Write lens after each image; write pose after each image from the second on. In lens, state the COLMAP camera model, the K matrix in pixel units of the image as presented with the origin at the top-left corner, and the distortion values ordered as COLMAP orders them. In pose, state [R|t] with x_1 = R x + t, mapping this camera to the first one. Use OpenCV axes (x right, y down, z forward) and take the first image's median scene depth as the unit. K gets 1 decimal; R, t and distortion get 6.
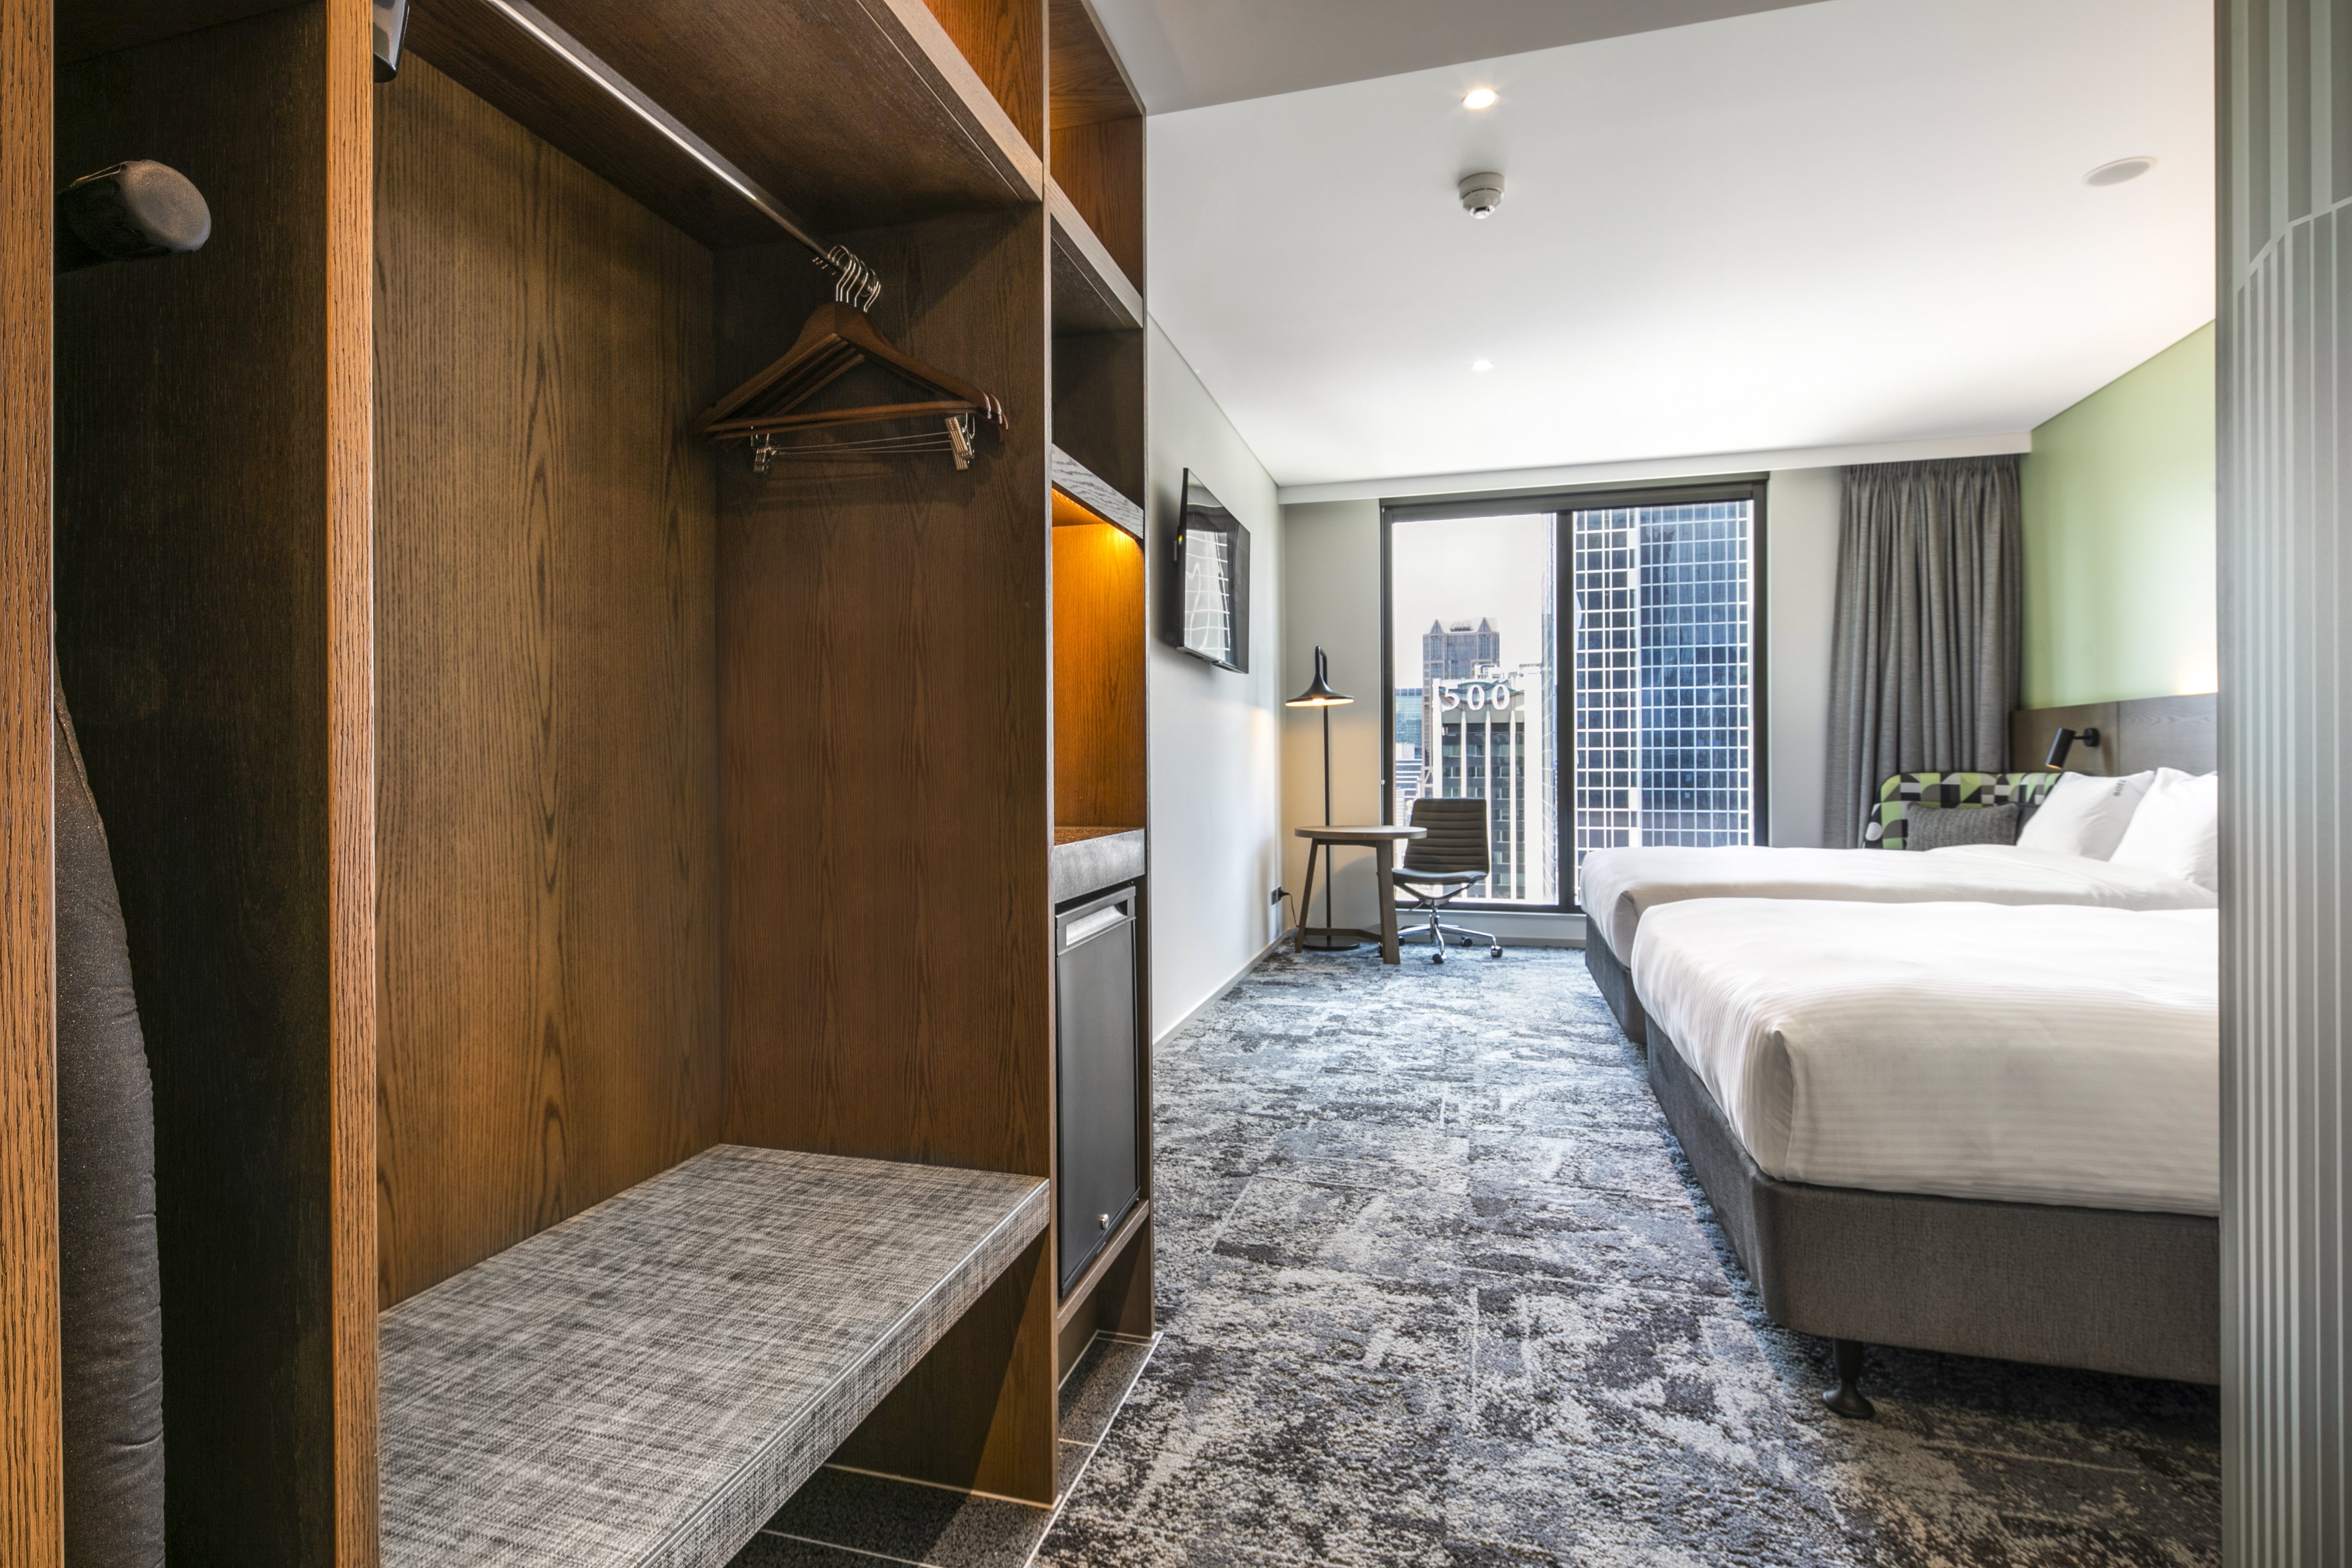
lens RADIAL K [[1121.1, 0, 1170.7], [0, 1121.1, 762.6], [0, 0, 1]] dist [0.000790, -0.000323]
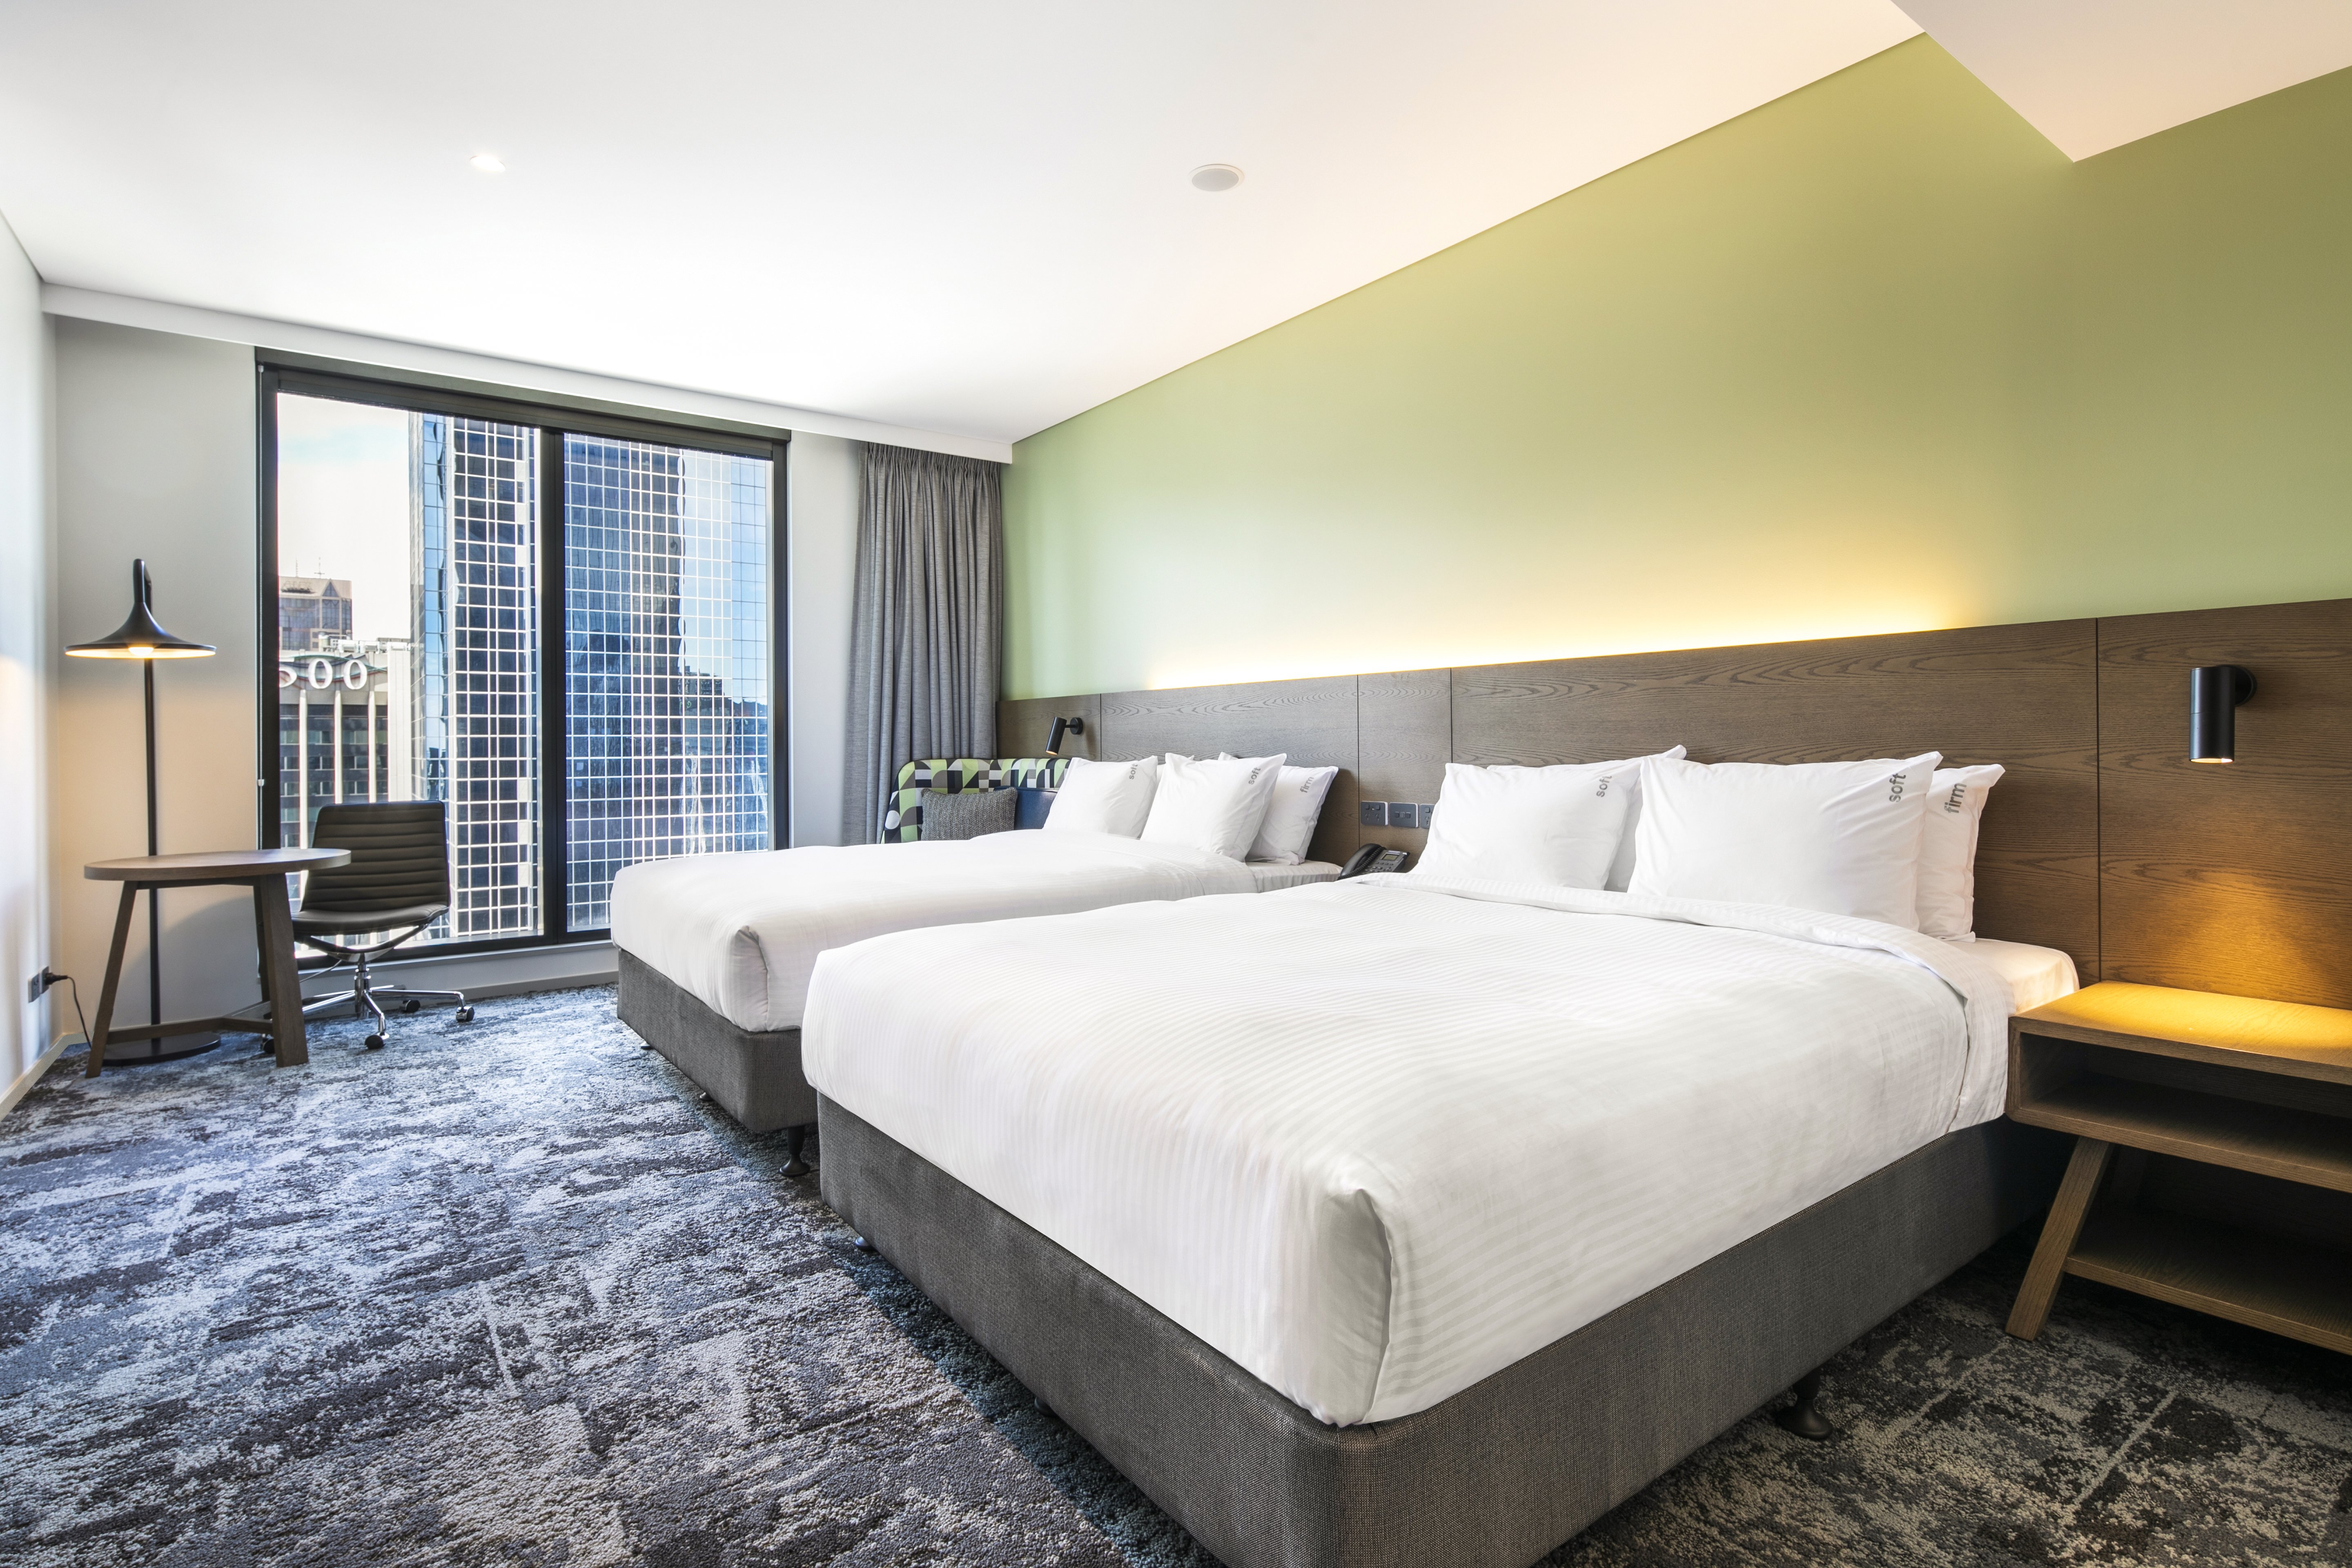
lens RADIAL K [[1120.5, 0, 1136.6], [0, 1120.5, 741.4], [0, 0, 1]] dist [0.004087, -0.004531]
pose [[0.625217, 0.001449, 0.780450, -0.003699], [0.004851, 0.999972, -0.005743, -0.000632], [-0.780436, 0.007377, 0.625192, 0.269459]]
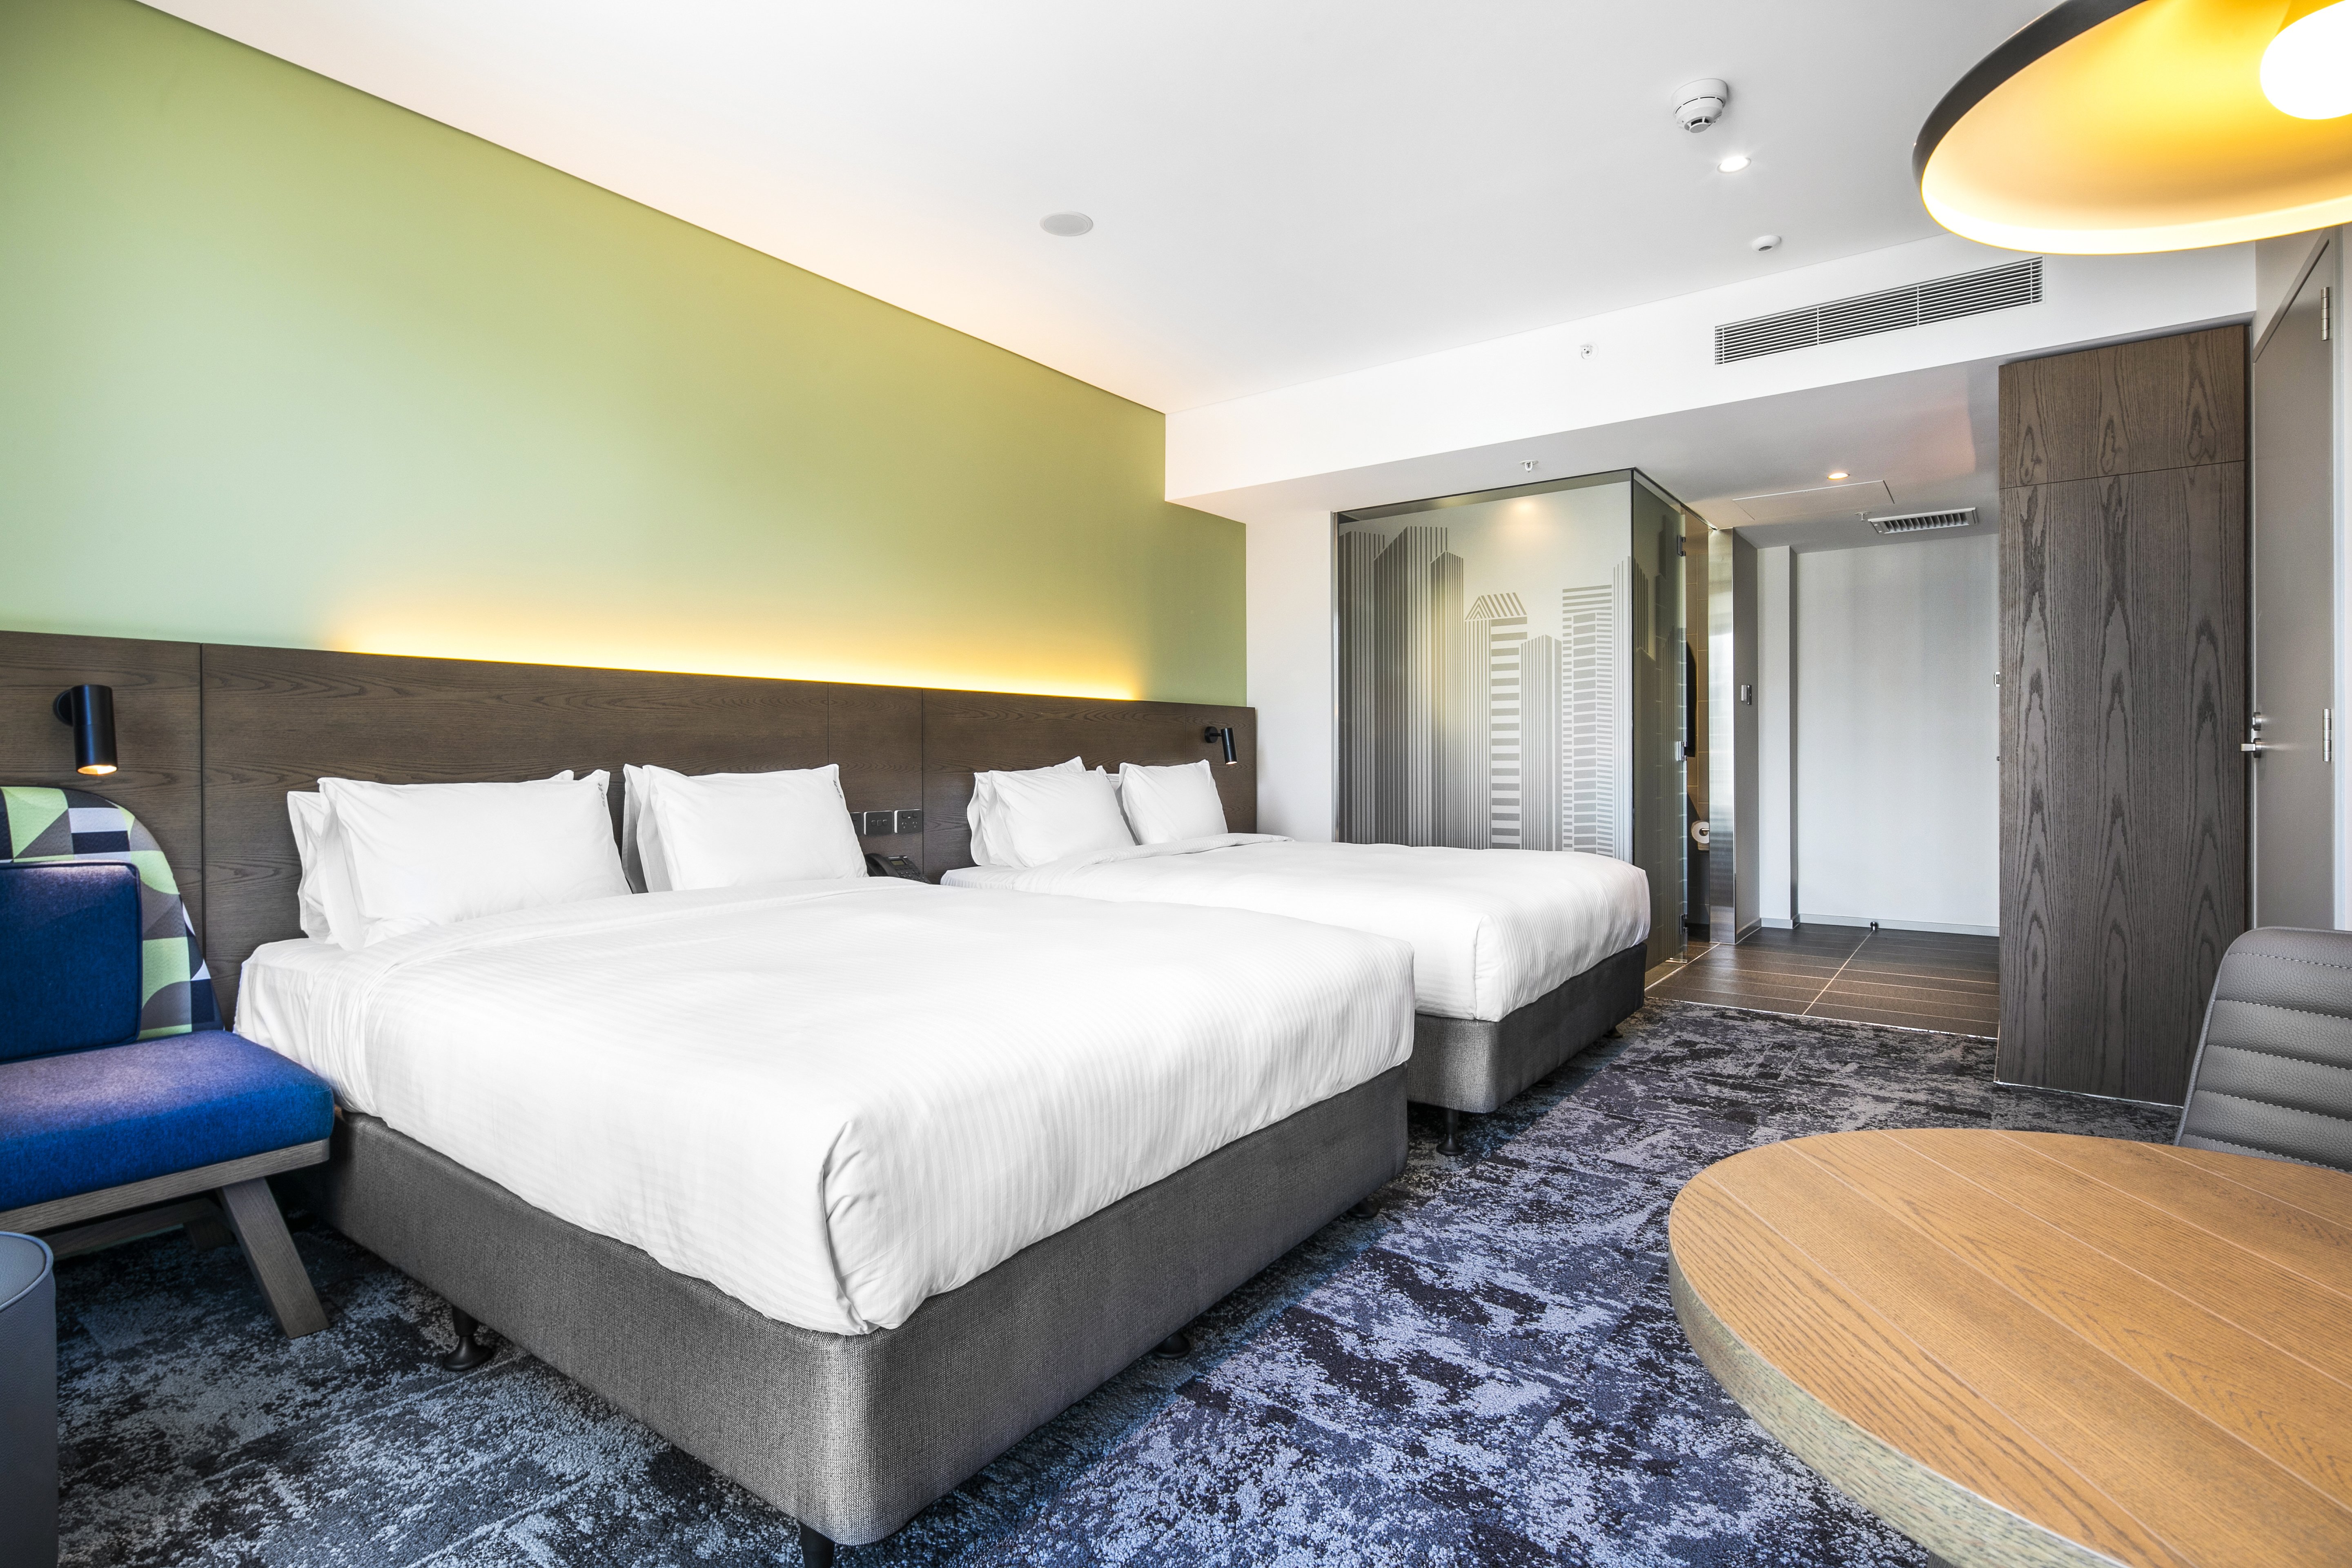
lens RADIAL K [[1121.1, 0, 1170.7], [0, 1121.1, 762.6], [0, 0, 1]] dist [0.000790, -0.000323]
pose [[-0.932100, 0.006322, 0.362147, 0.232870], [0.007403, 0.999971, 0.001597, 0.003312], [-0.362126, 0.004169, -0.932120, 1.311748]]
